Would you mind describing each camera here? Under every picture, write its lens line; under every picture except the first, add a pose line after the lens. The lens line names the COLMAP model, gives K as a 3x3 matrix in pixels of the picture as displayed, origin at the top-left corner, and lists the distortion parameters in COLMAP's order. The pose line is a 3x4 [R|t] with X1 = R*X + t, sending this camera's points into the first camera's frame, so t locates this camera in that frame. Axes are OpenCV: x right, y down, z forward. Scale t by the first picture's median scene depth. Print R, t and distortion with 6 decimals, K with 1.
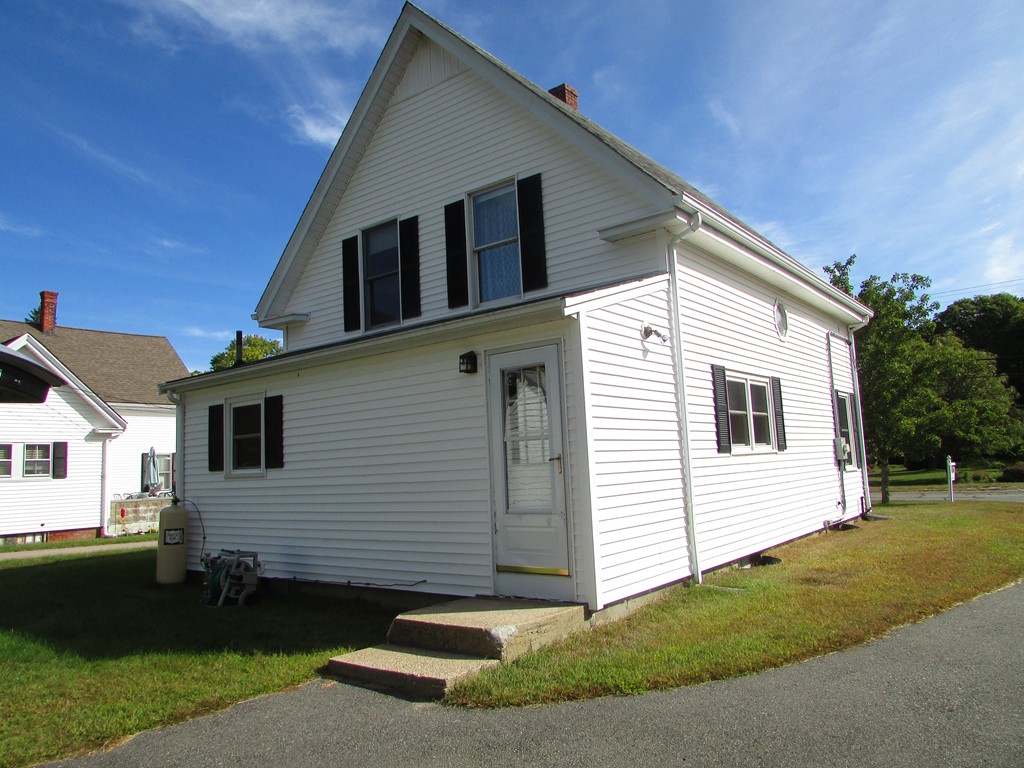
lens RADIAL K [[729.4, 0, 512.0], [0, 729.4, 384.0], [0, 0, 1]] dist [-0.022452, 0.007529]
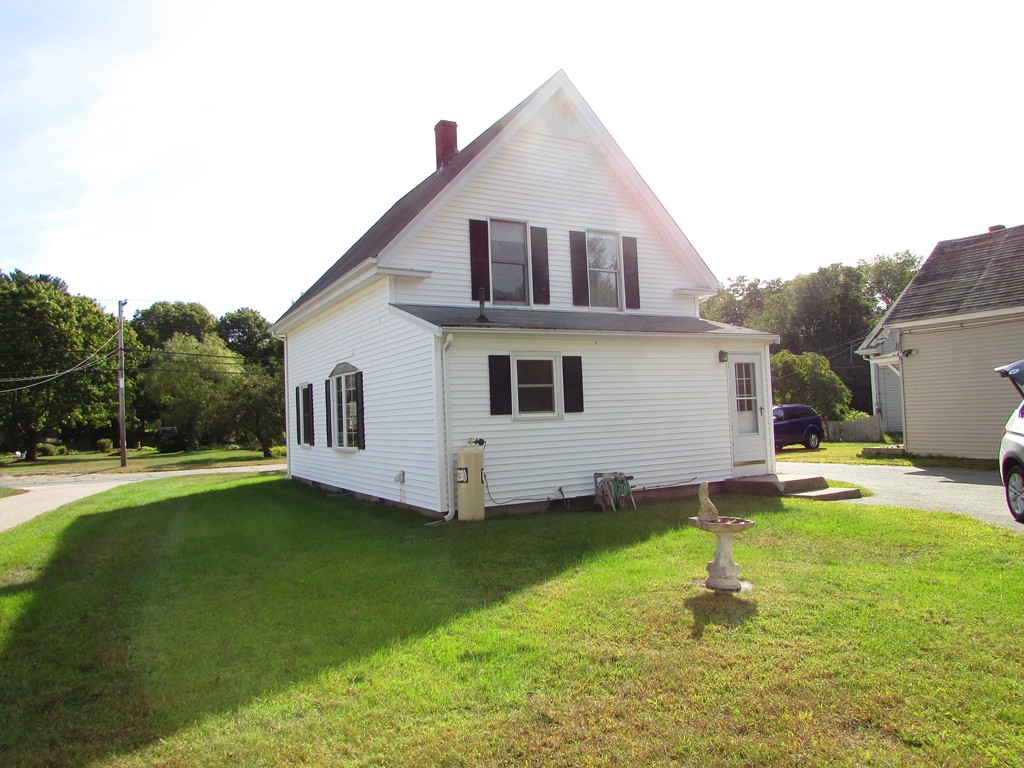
lens RADIAL K [[729.4, 0, 512.0], [0, 729.4, 384.0], [0, 0, 1]] dist [-0.022452, 0.007529]
pose [[0.381019, 0.073509, 0.921641, -1.444546], [-0.081372, 0.995632, -0.045771, 0.124293], [-0.920980, -0.057556, 0.385336, 0.568205]]
